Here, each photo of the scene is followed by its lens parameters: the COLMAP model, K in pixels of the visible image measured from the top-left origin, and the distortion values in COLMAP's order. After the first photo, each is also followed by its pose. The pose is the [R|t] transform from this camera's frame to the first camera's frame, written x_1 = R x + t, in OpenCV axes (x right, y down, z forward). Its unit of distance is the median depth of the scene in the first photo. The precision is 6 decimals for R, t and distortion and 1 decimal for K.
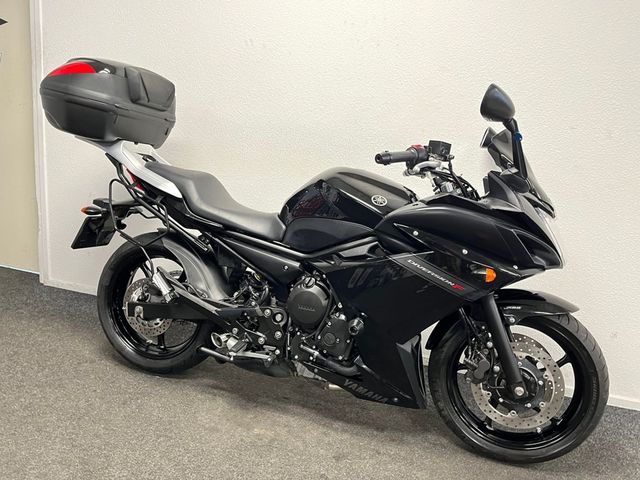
lens RADIAL K [[498.0, 0, 320.0], [0, 498.0, 240.0], [0, 0, 1]] dist [0.042317, -0.006129]
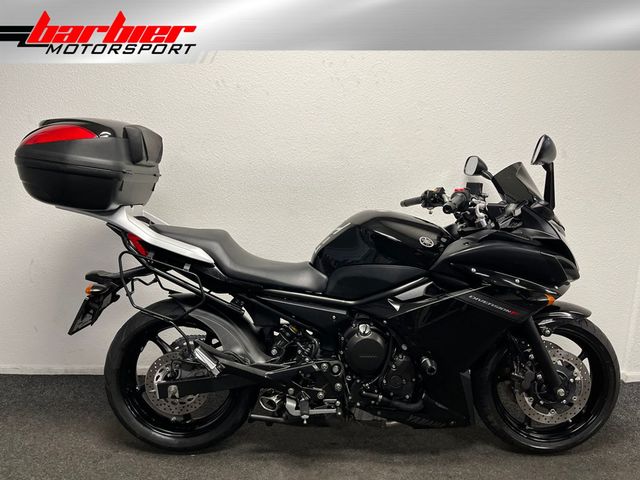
lens RADIAL K [[498.0, 0, 320.0], [0, 498.0, 240.0], [0, 0, 1]] dist [0.042317, -0.006129]
pose [[0.949045, -0.134414, 0.285036, -0.357897], [0.132723, 0.990829, 0.025335, -0.127376], [-0.285828, 0.013786, 0.958182, 0.049219]]
